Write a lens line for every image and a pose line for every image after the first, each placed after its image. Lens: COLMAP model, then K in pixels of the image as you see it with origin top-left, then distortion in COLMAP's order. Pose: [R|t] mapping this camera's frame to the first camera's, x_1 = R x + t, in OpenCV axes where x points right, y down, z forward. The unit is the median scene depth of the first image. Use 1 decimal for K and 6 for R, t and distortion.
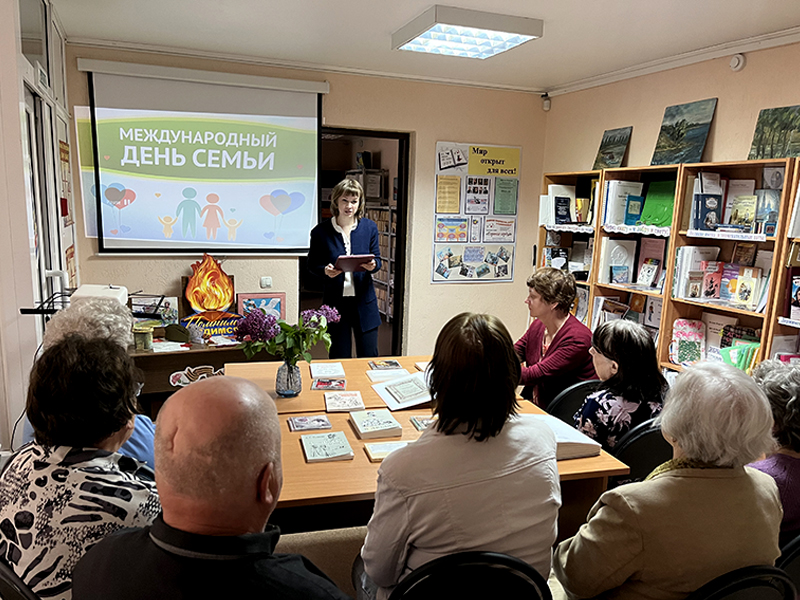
lens RADIAL K [[640.1, 0, 397.8], [0, 640.1, 326.8], [0, 0, 1]] dist [0.097609, -0.106271]
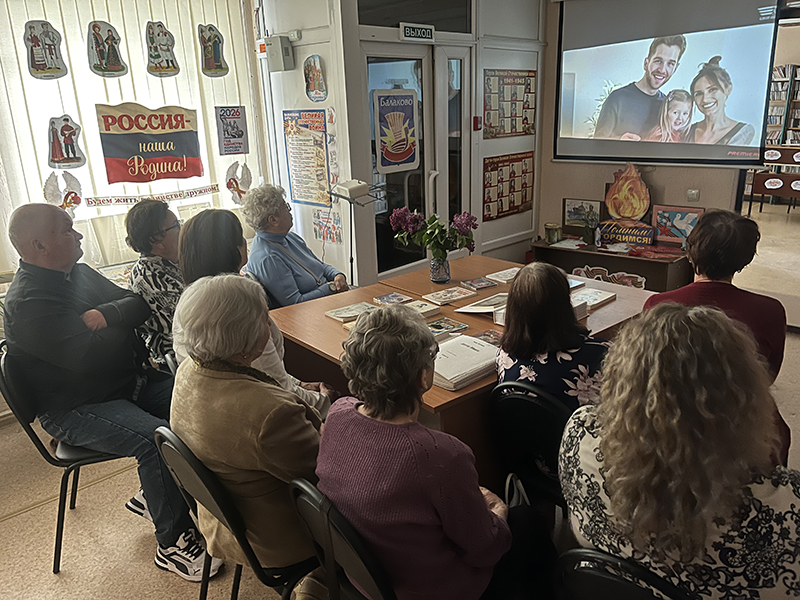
lens RADIAL K [[620.1, 0, 410.2], [0, 620.1, 304.7], [0, 0, 1]] dist [0.042342, -0.051833]
pose [[0.428008, 0.237192, -0.872094, 0.469390], [-0.131932, 0.971008, 0.199345, -0.043807], [0.894093, 0.029735, 0.446893, 0.239709]]
